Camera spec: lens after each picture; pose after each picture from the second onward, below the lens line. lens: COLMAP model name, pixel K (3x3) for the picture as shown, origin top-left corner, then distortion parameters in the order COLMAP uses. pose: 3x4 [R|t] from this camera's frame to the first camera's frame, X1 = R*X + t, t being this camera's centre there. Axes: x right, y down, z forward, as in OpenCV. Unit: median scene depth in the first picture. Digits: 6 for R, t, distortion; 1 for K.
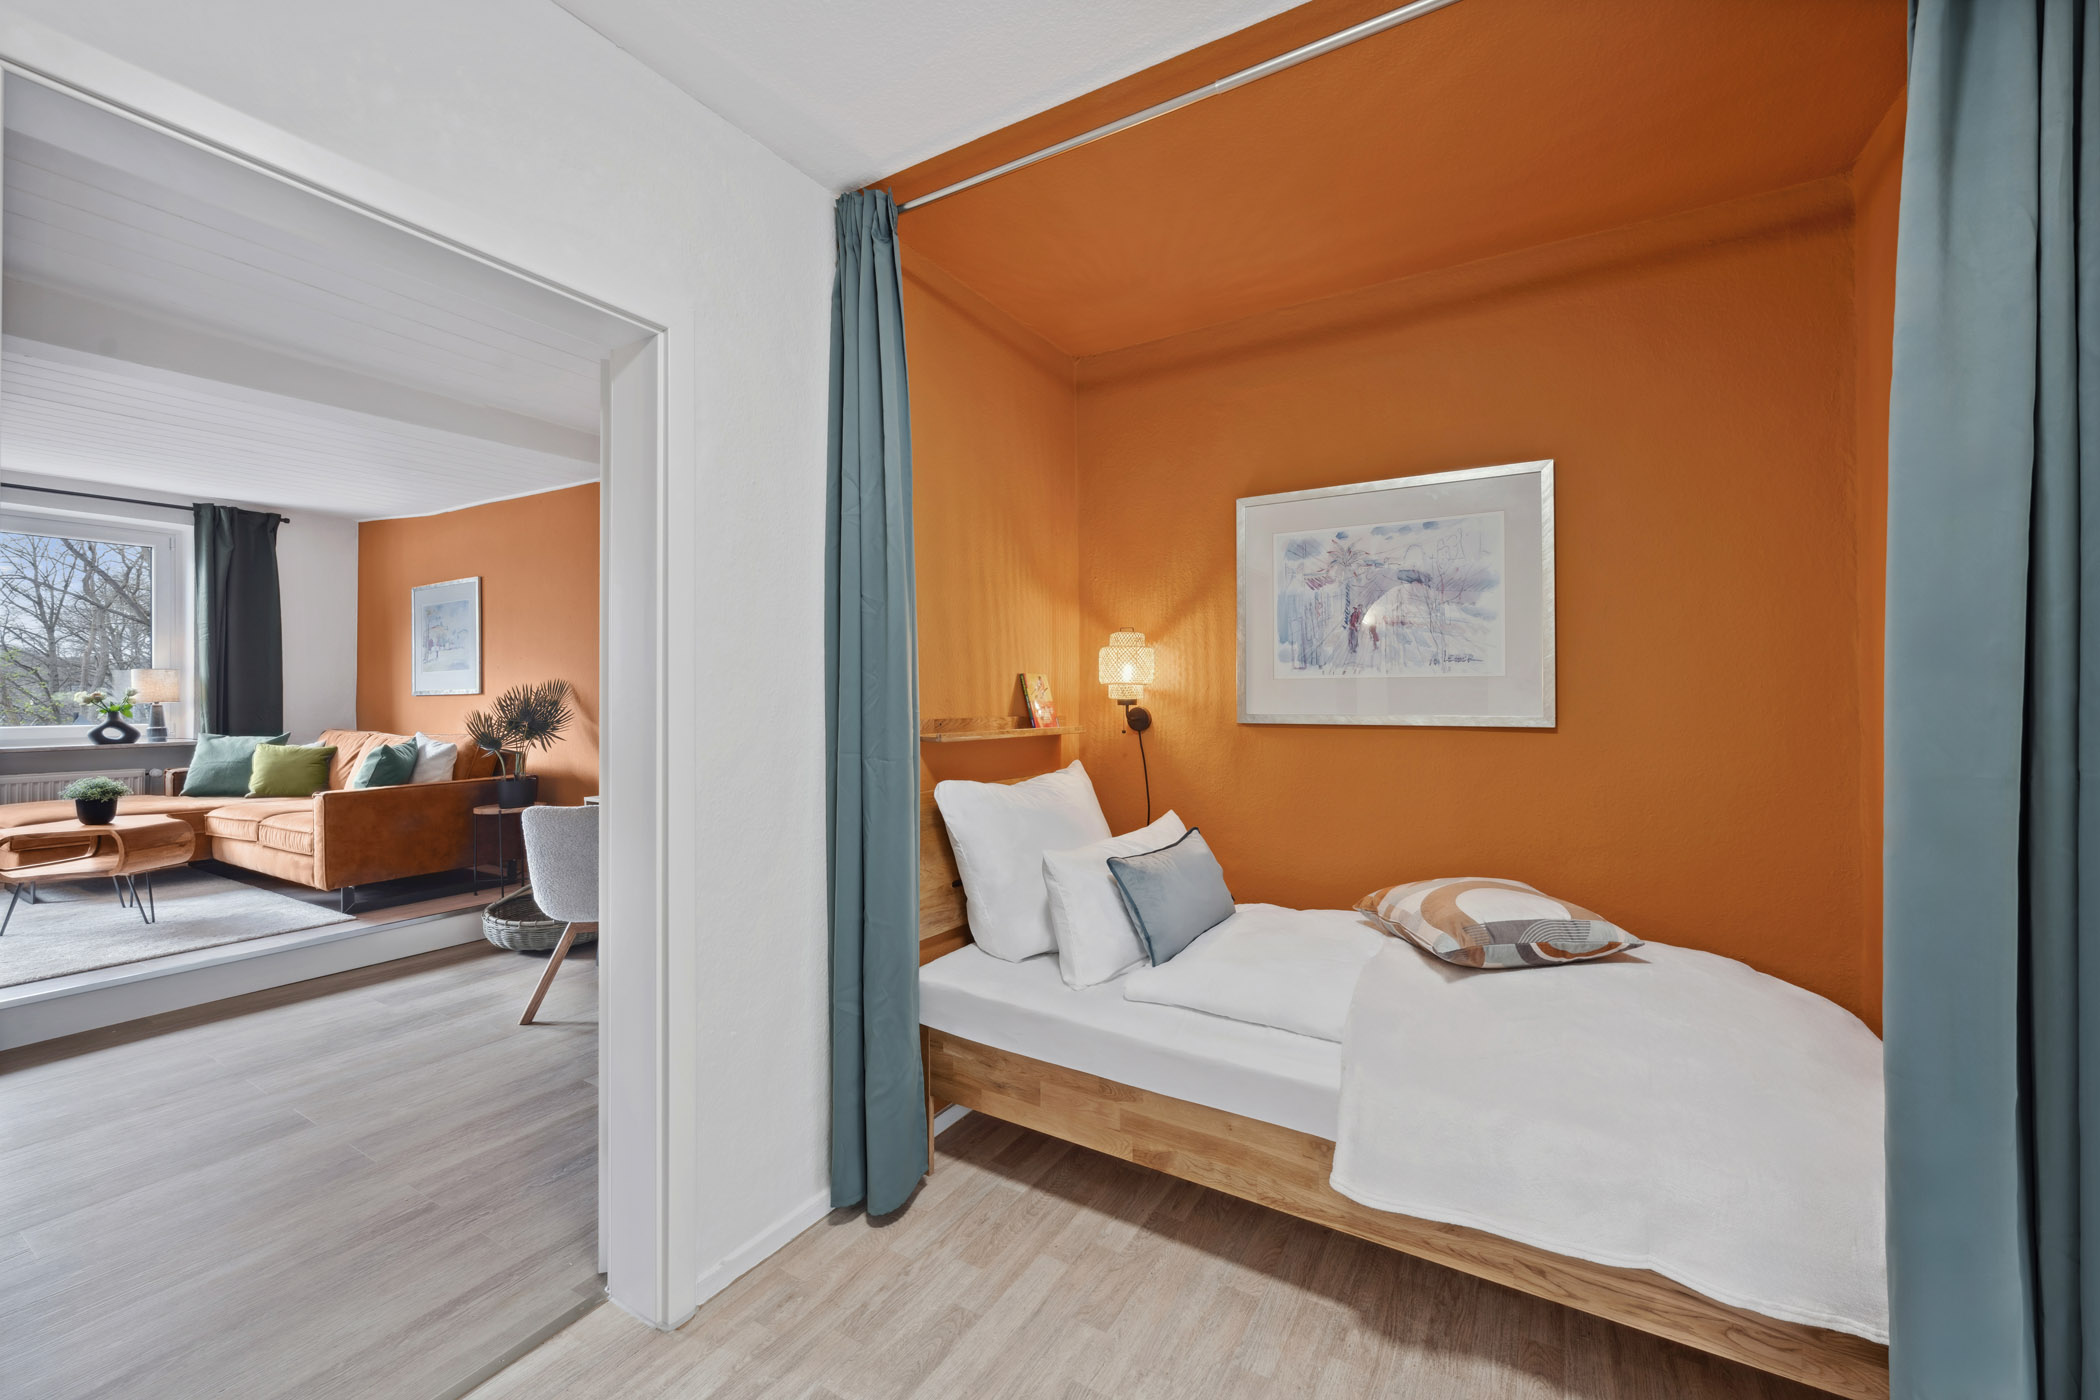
lens RADIAL K [[850.0, 0, 1048.0], [0, 850.0, 687.9], [0, 0, 1]] dist [0.002451, 0.000106]
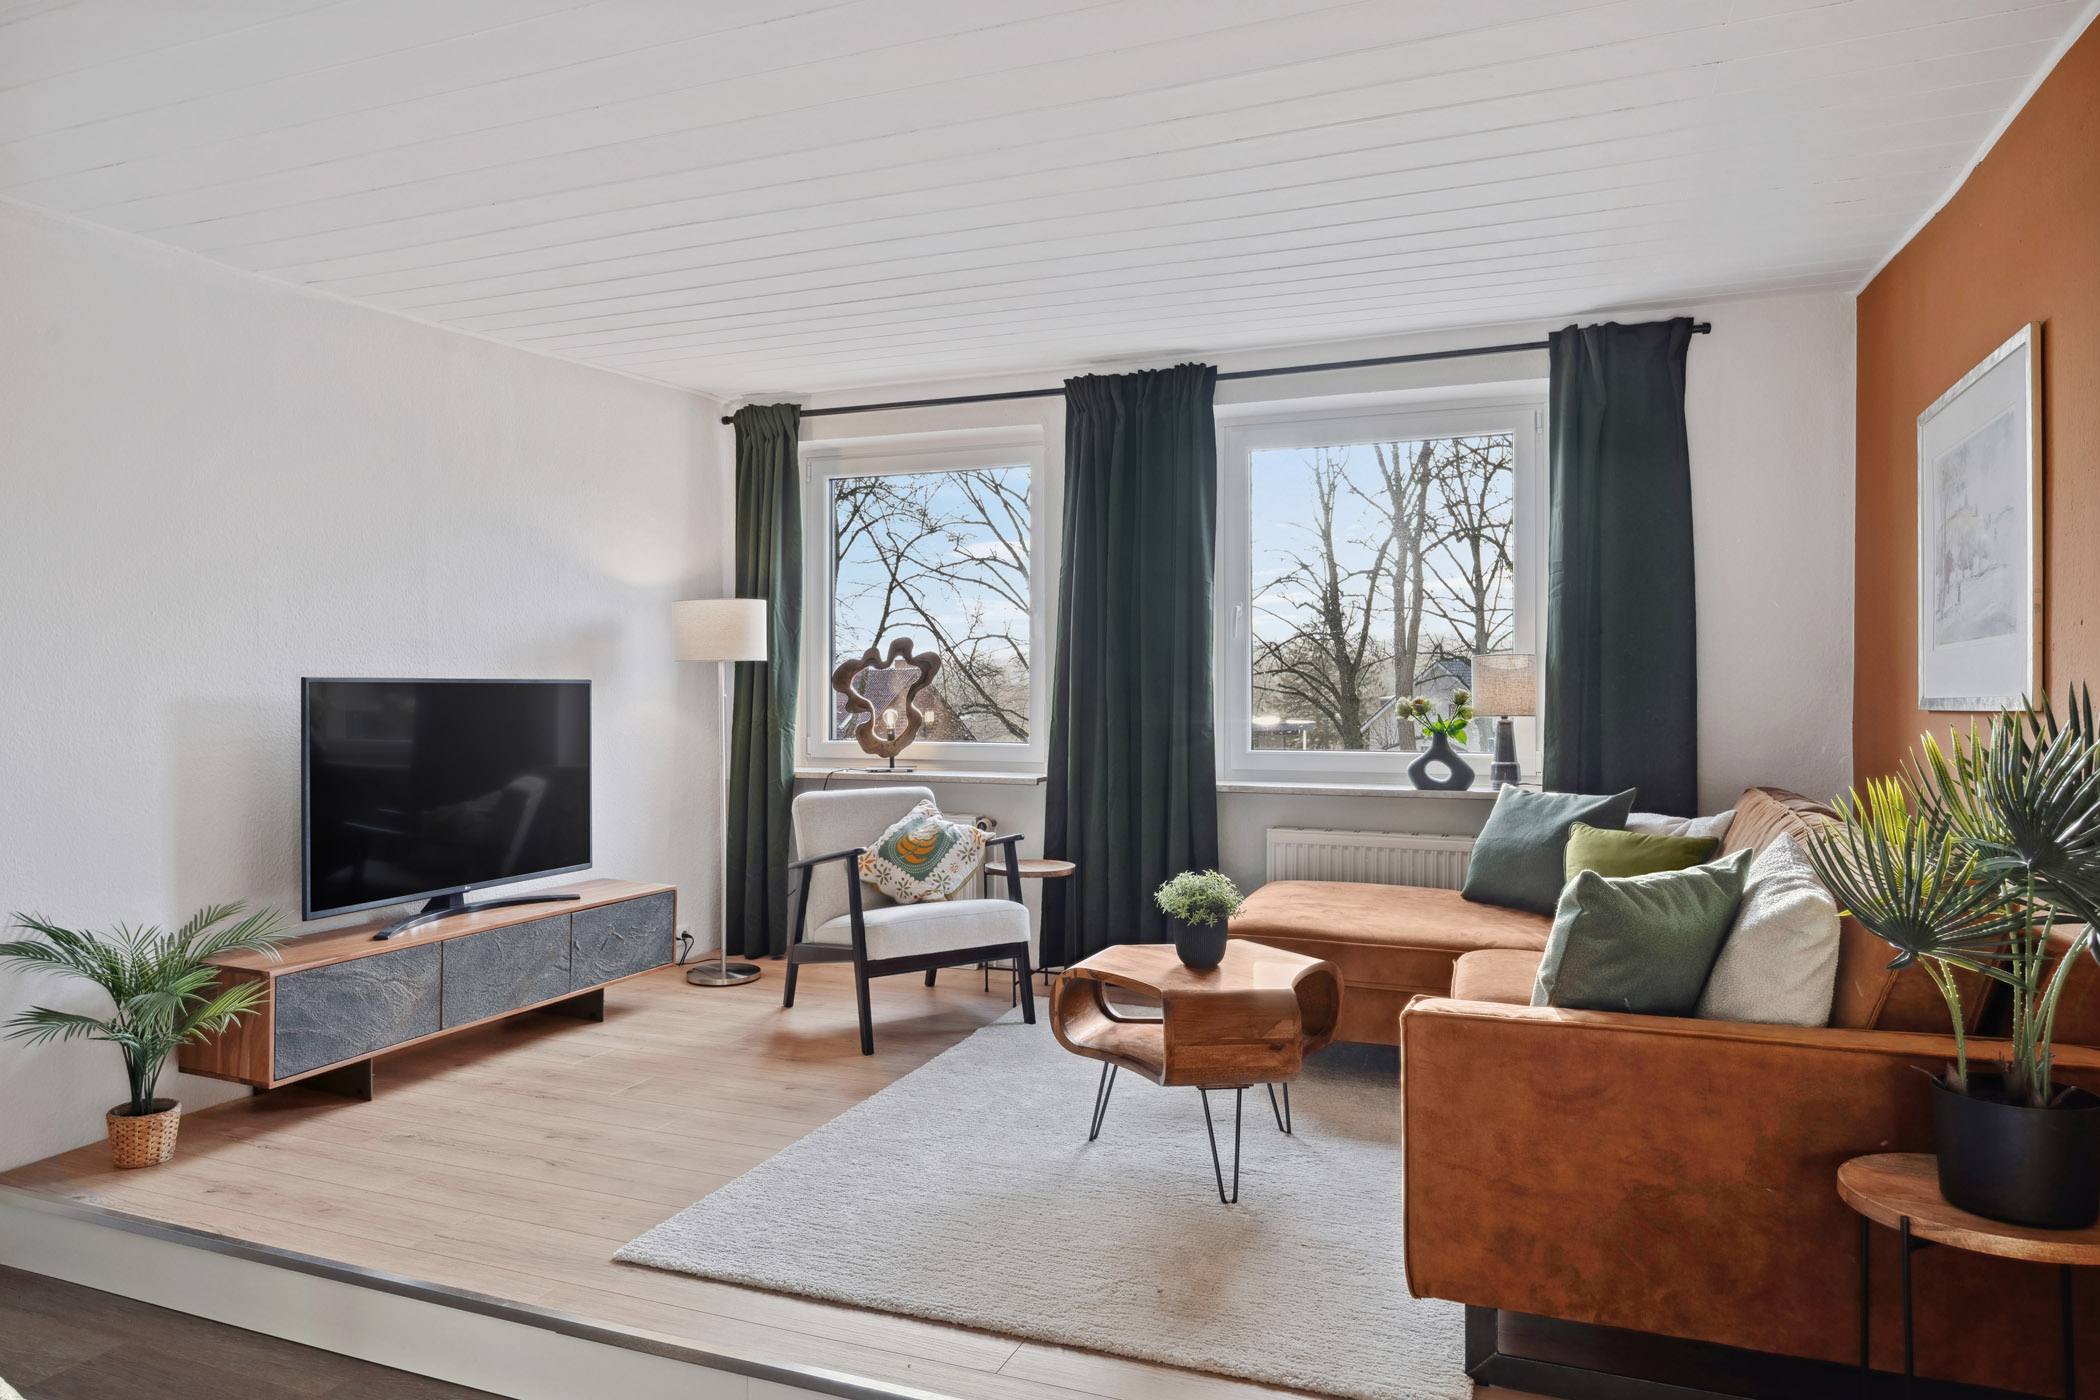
lens RADIAL K [[1337.3, 0, 1015.4], [0, 1337.3, 680.6], [0, 0, 1]] dist [0.001361, 0.000242]
pose [[0.149620, -0.002483, -0.988740, -0.349575], [0.008700, 0.999961, -0.001195, -0.010425], [0.988705, -0.008423, 0.149636, 0.784557]]
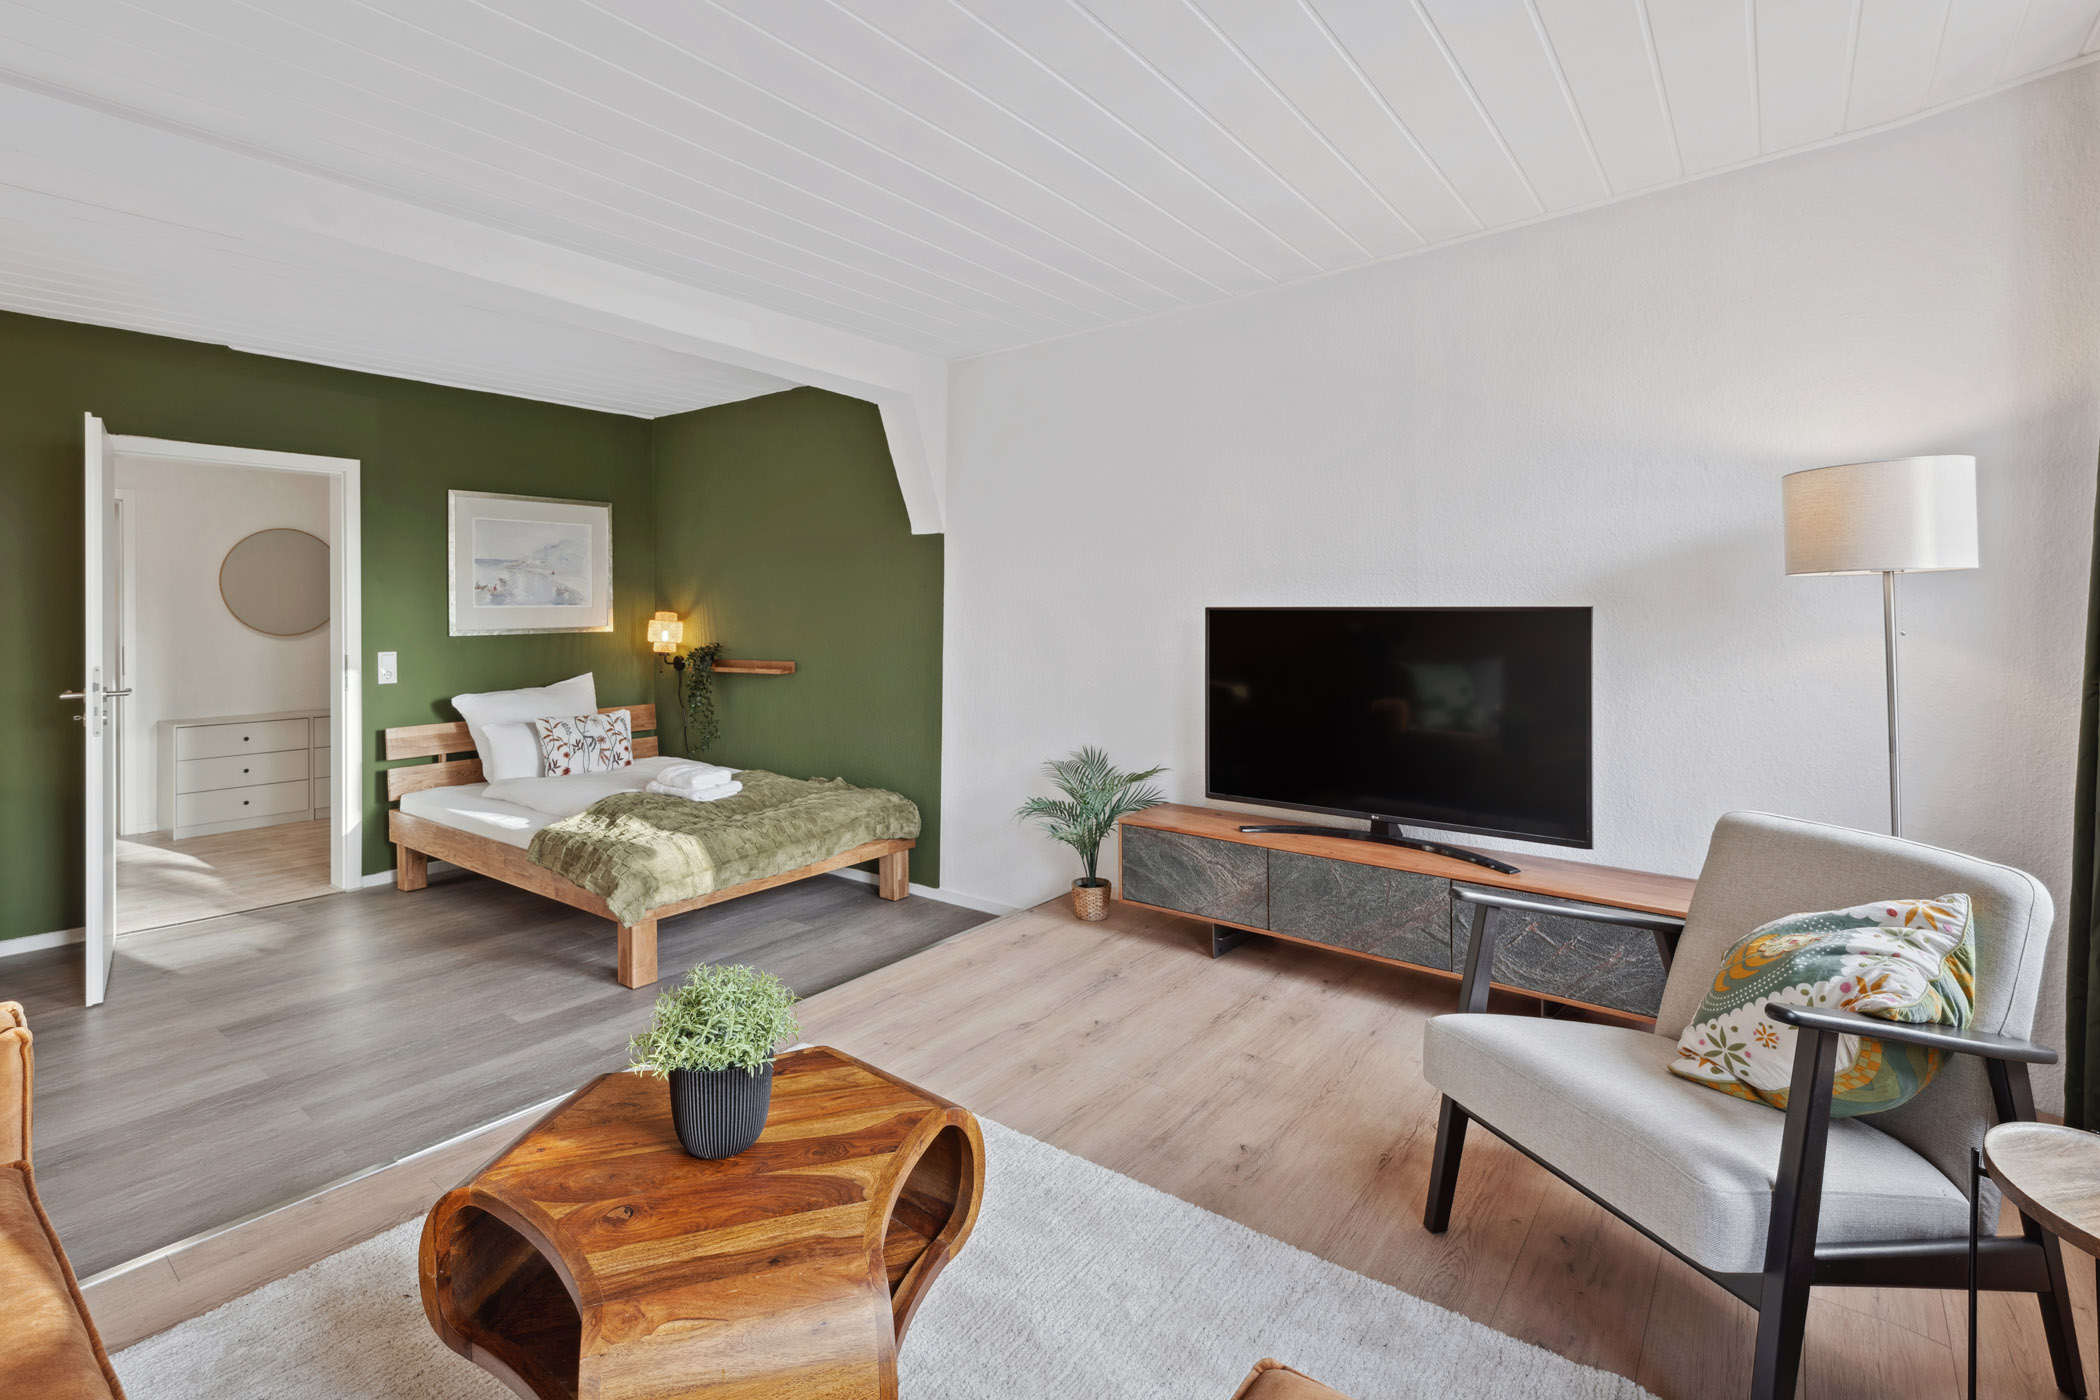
lens RADIAL K [[964.9, 0, 1045.0], [0, 964.9, 625.0], [0, 0, 1]] dist [0.000175, 0.000019]
pose [[-0.993287, -0.011689, 0.115086, -1.283403], [-0.013768, 0.999756, -0.017283, 0.014196], [-0.114856, -0.018752, -0.993205, 1.293769]]
